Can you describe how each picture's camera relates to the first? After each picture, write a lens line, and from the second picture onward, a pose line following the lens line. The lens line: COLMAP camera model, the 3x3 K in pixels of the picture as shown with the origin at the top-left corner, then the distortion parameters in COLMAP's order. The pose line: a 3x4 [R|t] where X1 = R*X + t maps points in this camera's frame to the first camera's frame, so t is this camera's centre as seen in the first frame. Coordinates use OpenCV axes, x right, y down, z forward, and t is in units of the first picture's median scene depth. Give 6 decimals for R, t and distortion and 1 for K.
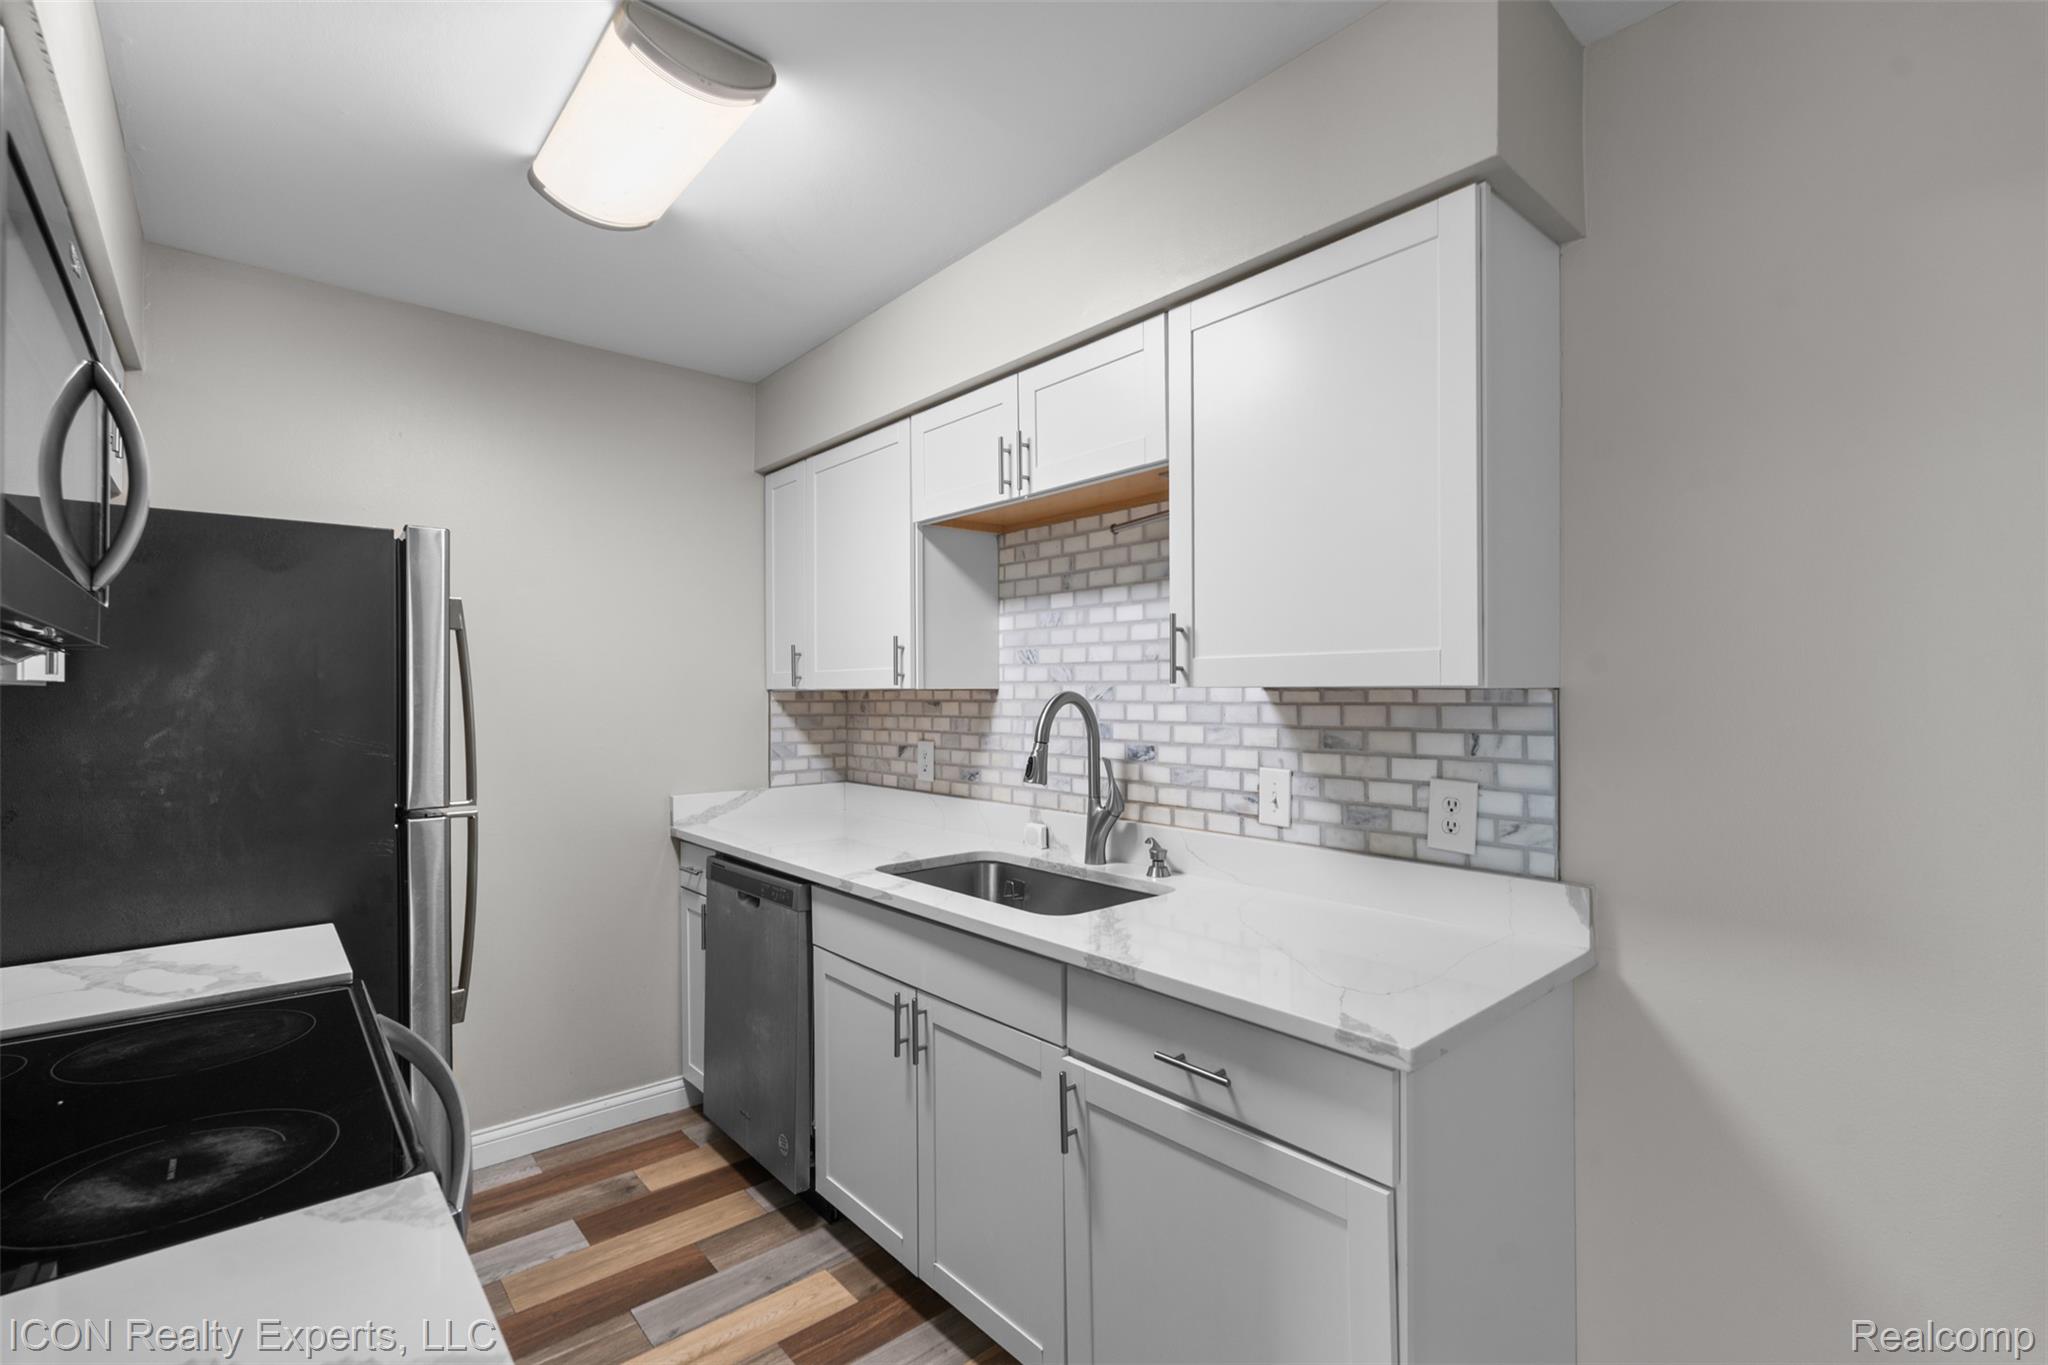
lens RADIAL K [[905.3, 0, 1030.0], [0, 905.3, 690.9], [0, 0, 1]] dist [0.000539, 0.000121]
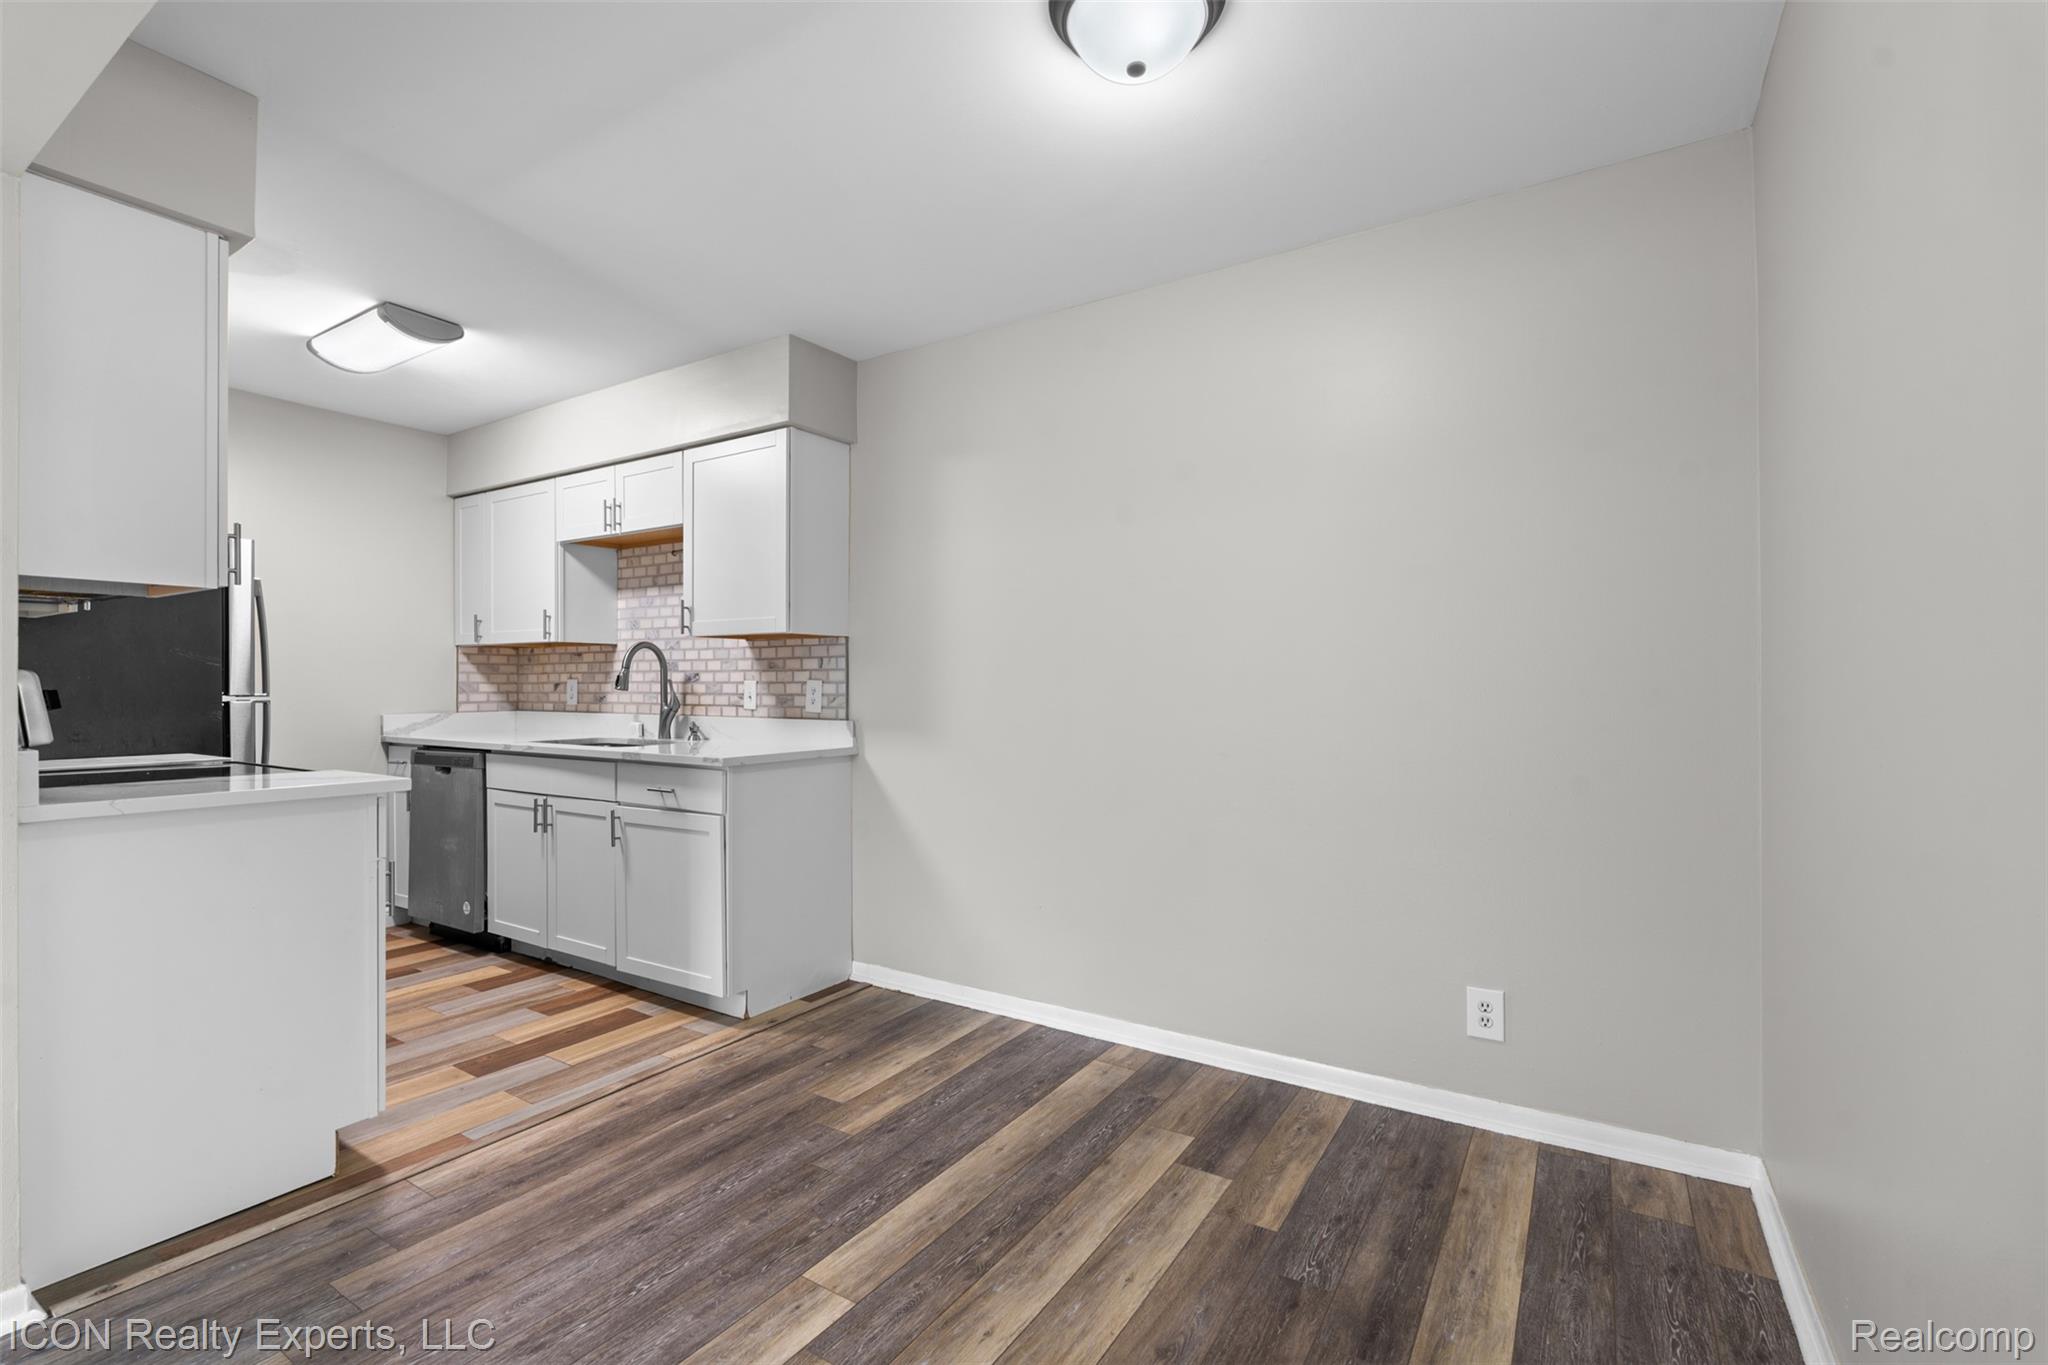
lens RADIAL K [[894.2, 0, 1028.7], [0, 894.2, 687.2], [0, 0, 1]] dist [-0.002440, -0.000478]
pose [[0.957997, 0.004212, 0.286749, 0.263480], [-0.005282, 0.999982, 0.002958, 0.082015], [-0.286731, -0.004349, 0.958001, -0.932971]]
